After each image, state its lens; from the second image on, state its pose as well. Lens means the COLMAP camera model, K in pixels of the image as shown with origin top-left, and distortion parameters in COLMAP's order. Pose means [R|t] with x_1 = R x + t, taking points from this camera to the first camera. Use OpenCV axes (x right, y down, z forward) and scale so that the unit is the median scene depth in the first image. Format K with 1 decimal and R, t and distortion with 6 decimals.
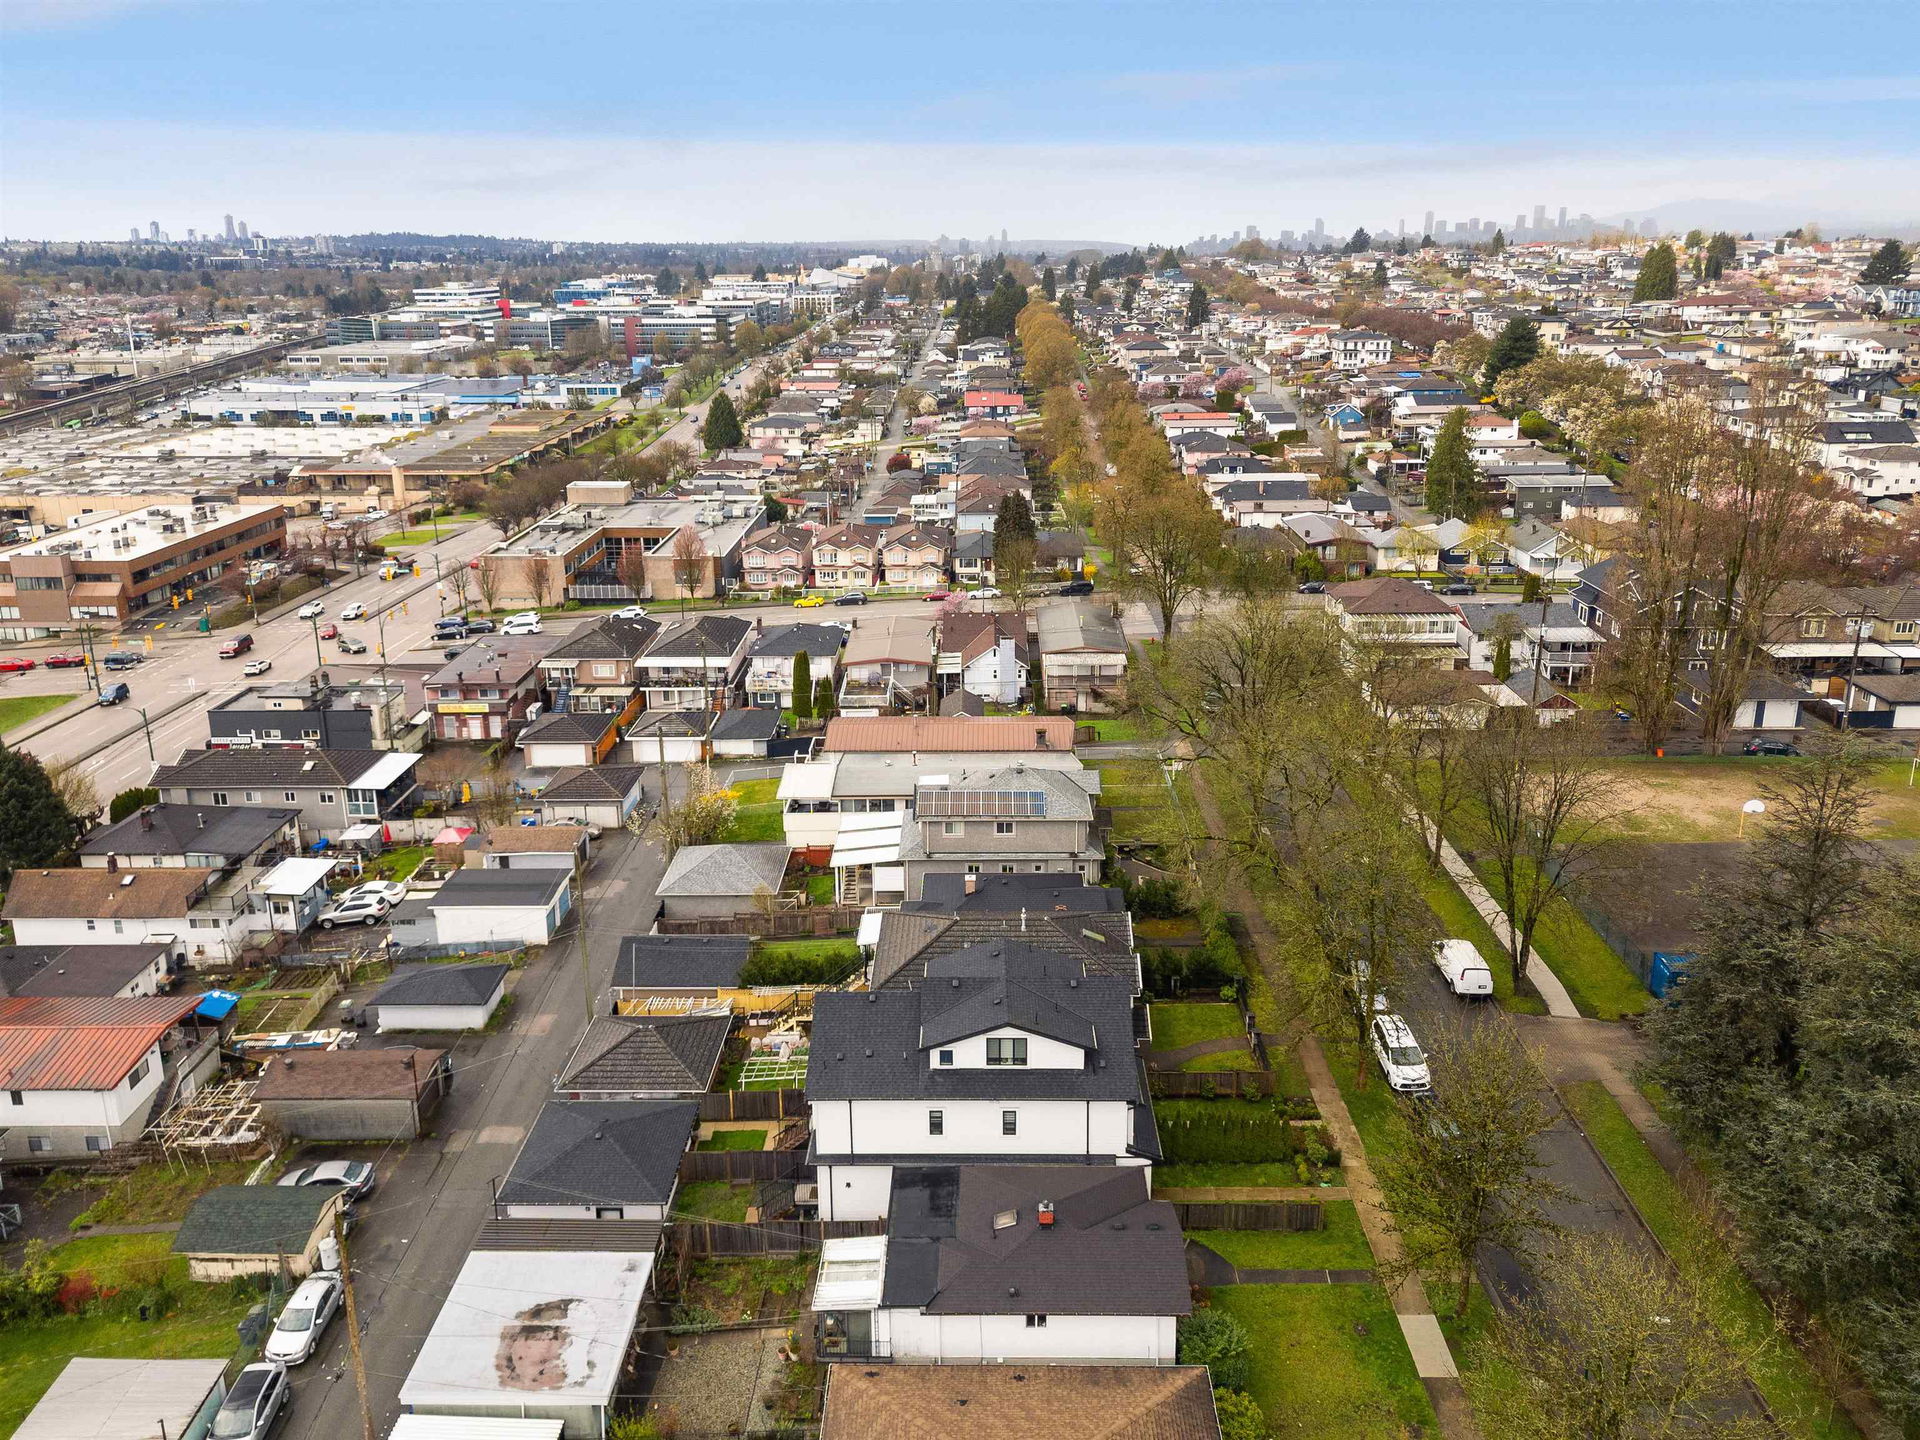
lens RADIAL K [[1355.9, 0, 960.1], [0, 1355.9, 667.4], [0, 0, 1]] dist [0.054402, -0.064810]
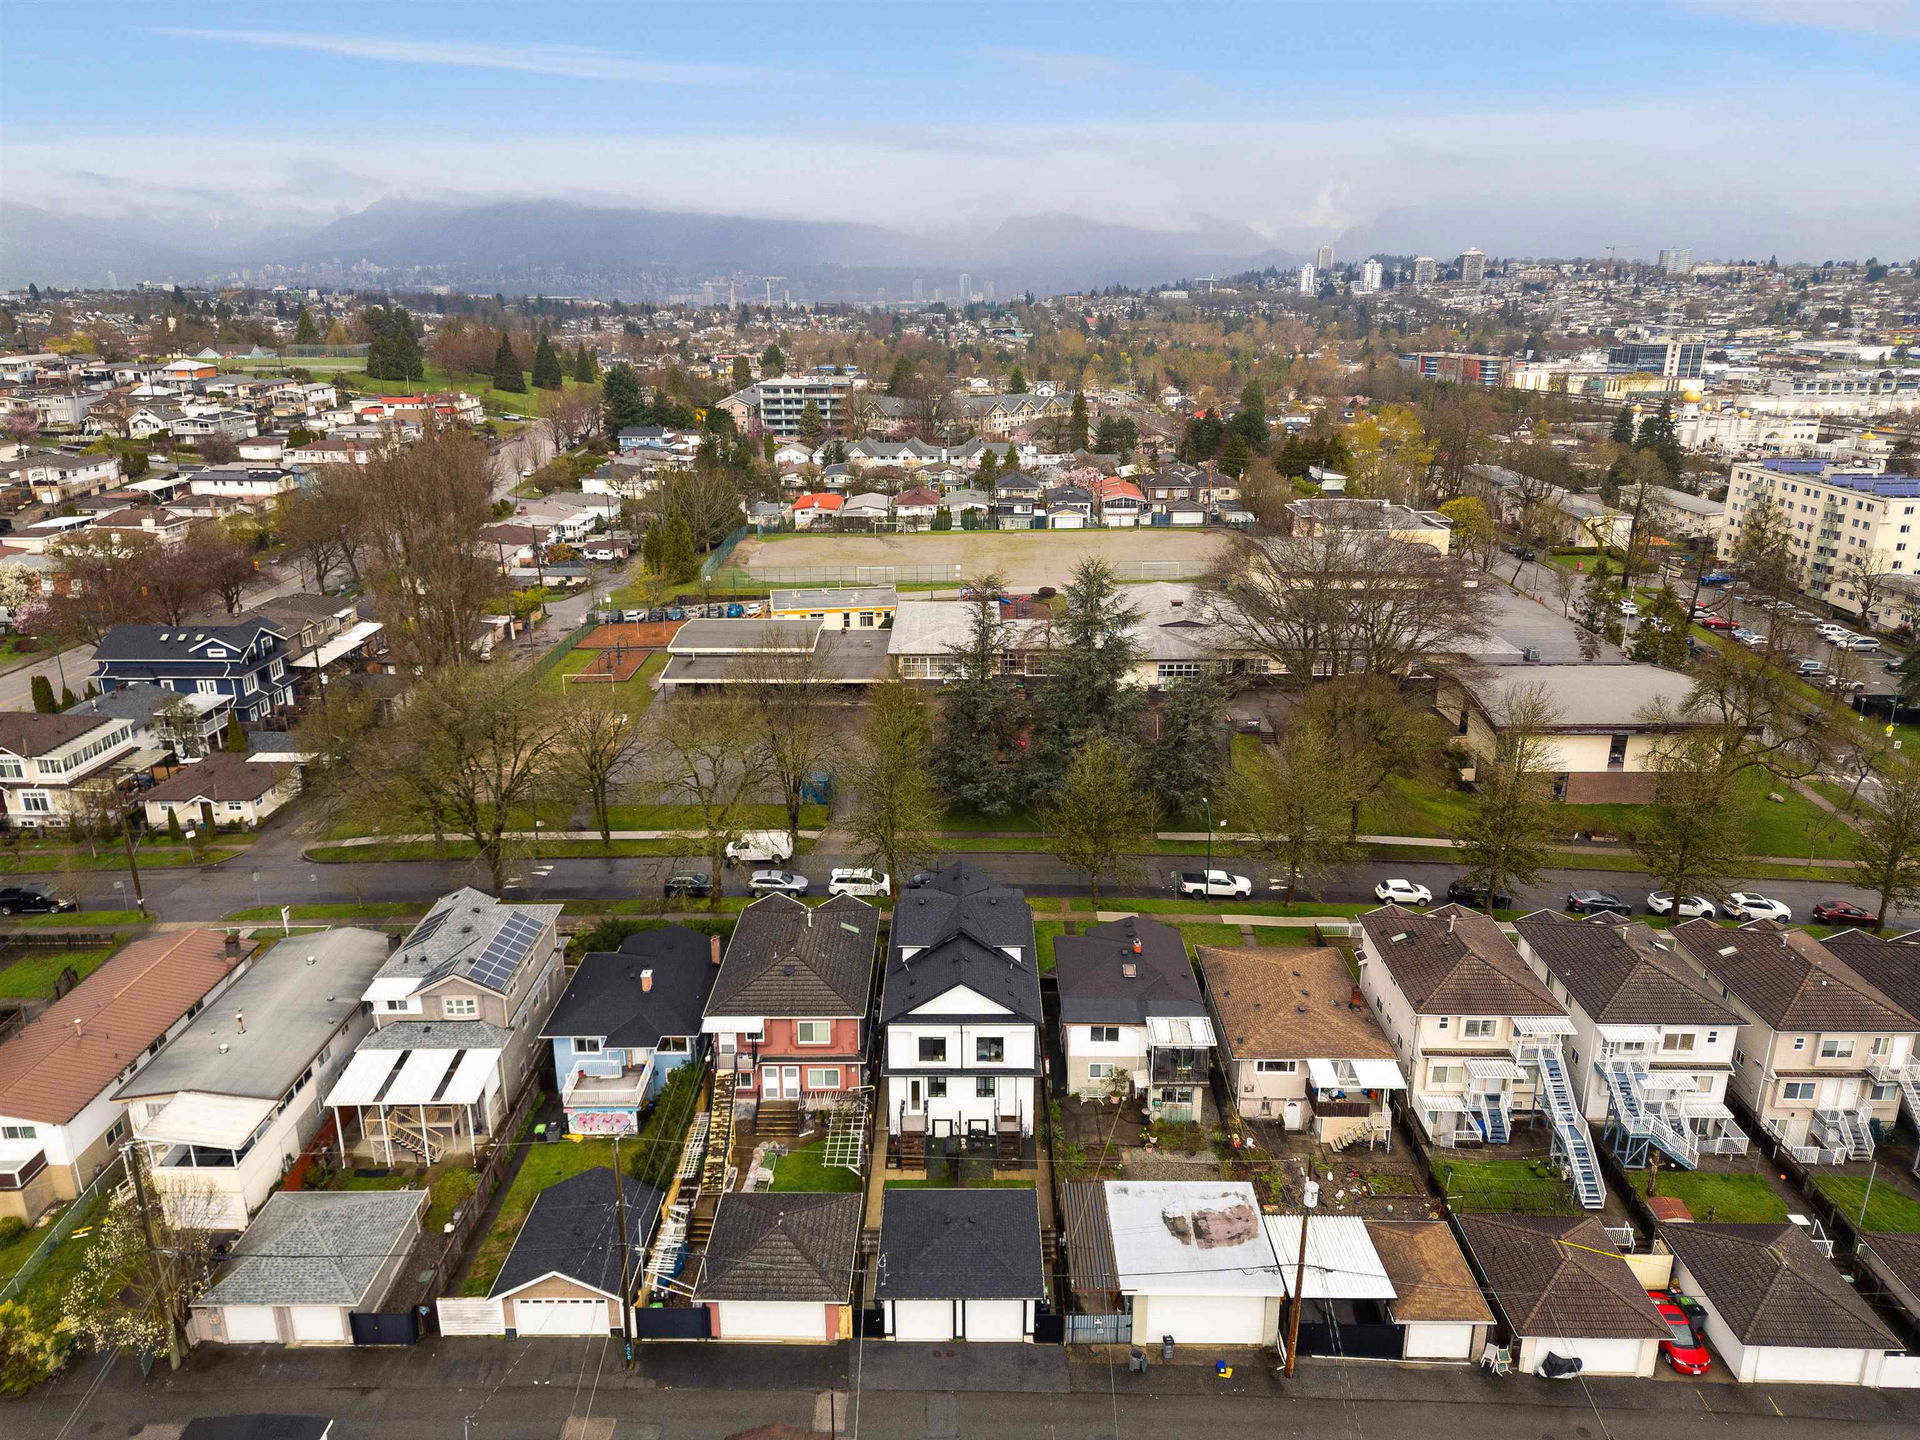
lens RADIAL K [[1342.4, 0, 963.4], [0, 1342.4, 725.9], [0, 0, 1]] dist [0.071216, -0.061345]
pose [[-0.020347, -0.299351, 0.953926, -0.260487], [0.295372, 0.909735, 0.291784, -0.067005], [-0.955166, 0.287700, 0.069909, 0.197172]]
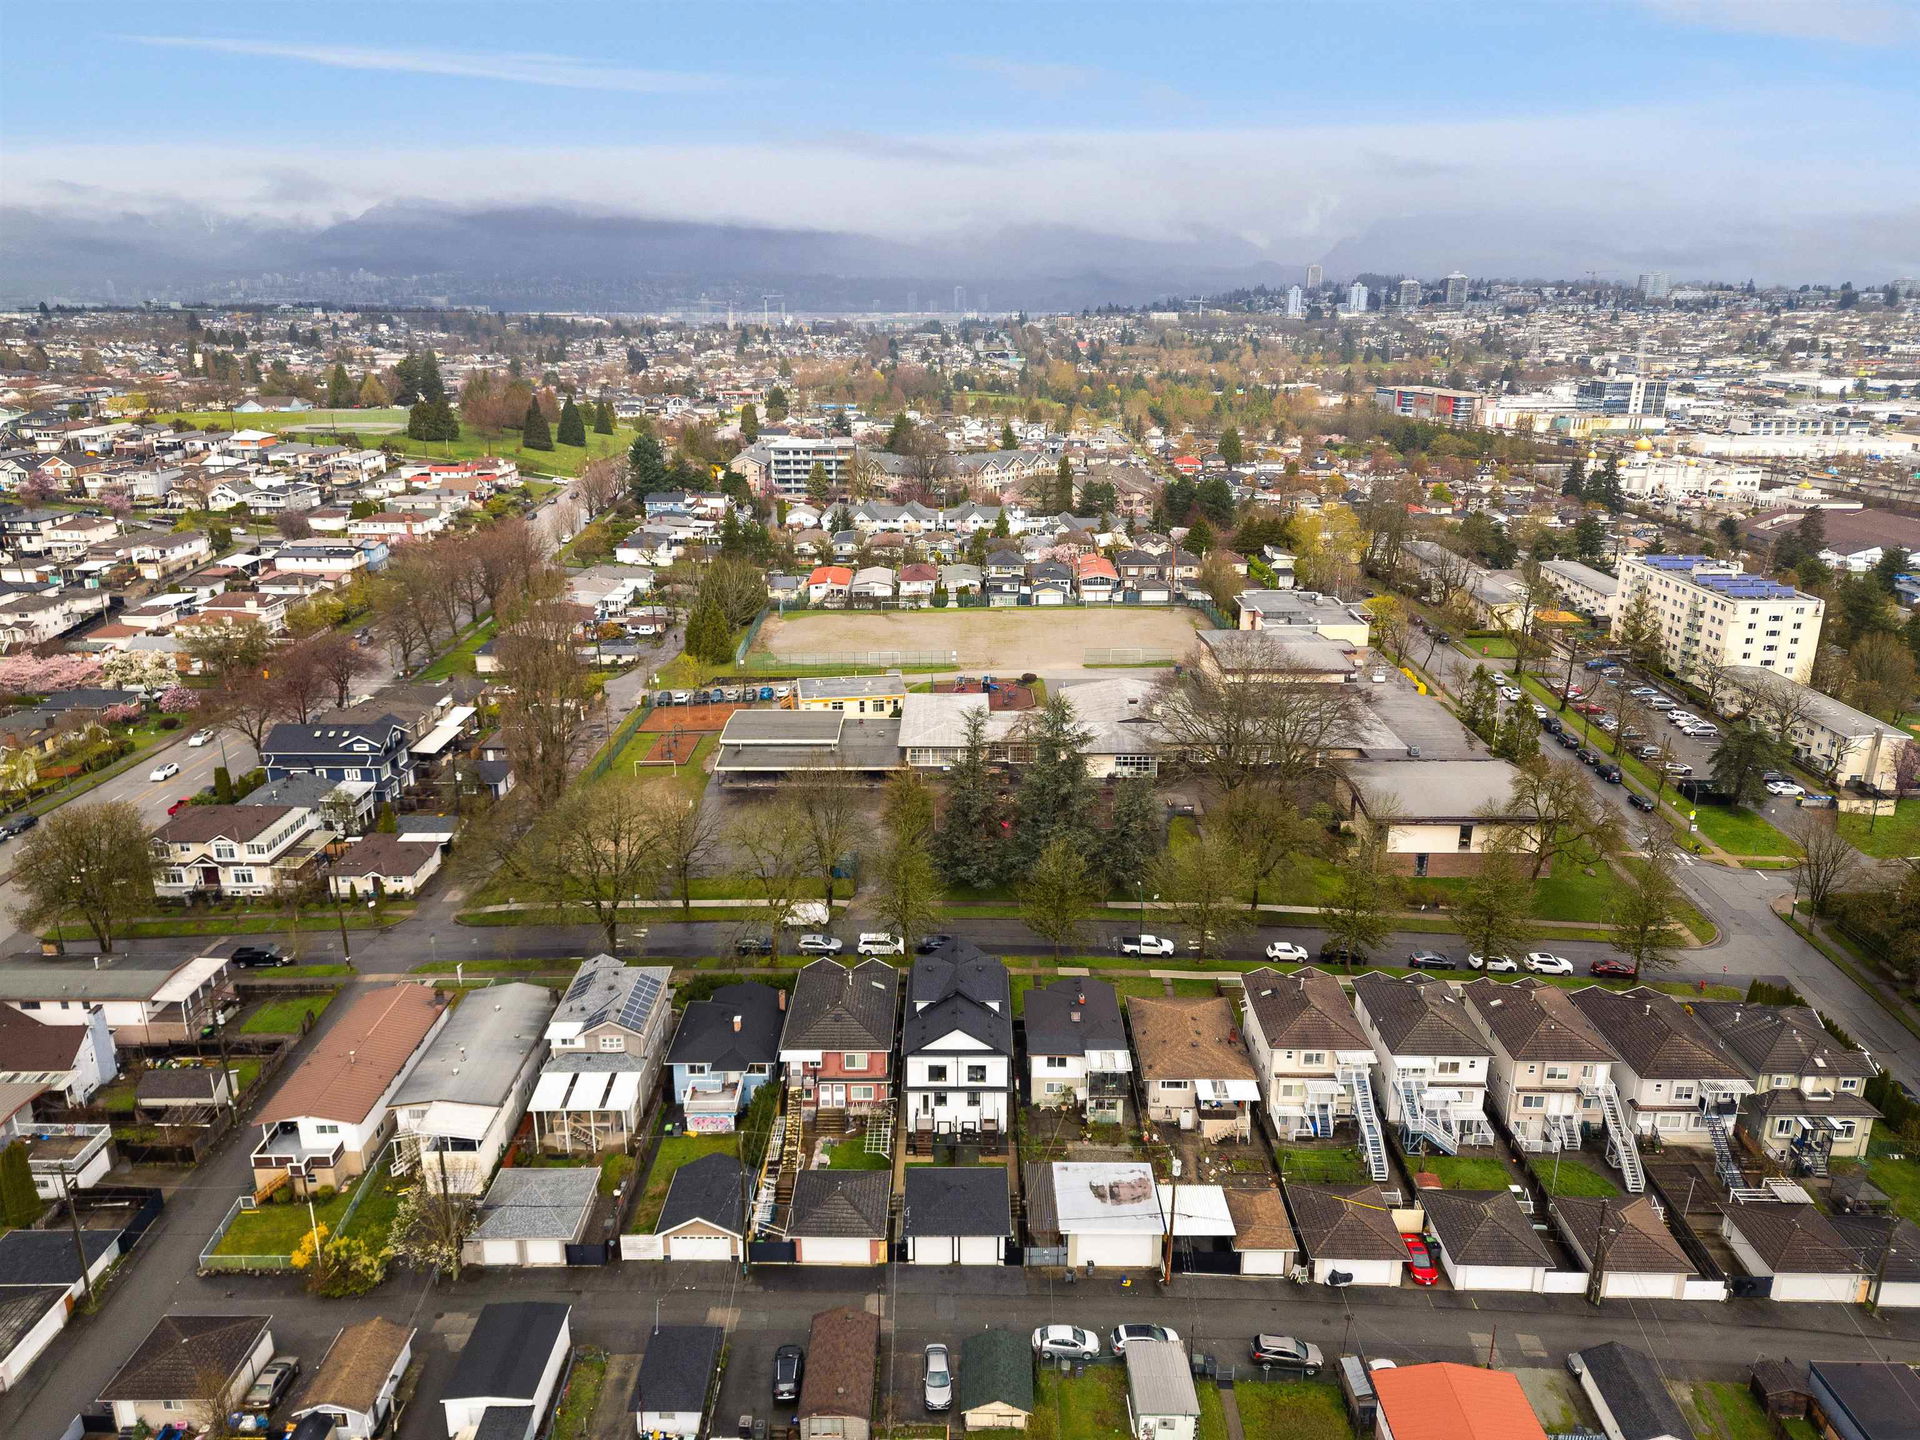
lens RADIAL K [[1342.4, 0, 963.4], [0, 1342.4, 725.9], [0, 0, 1]] dist [0.071216, -0.061345]
pose [[-0.024303, -0.295365, 0.955075, -0.370218], [0.291742, 0.911676, 0.289367, -0.136408], [-0.956188, 0.285668, 0.064014, 0.178951]]
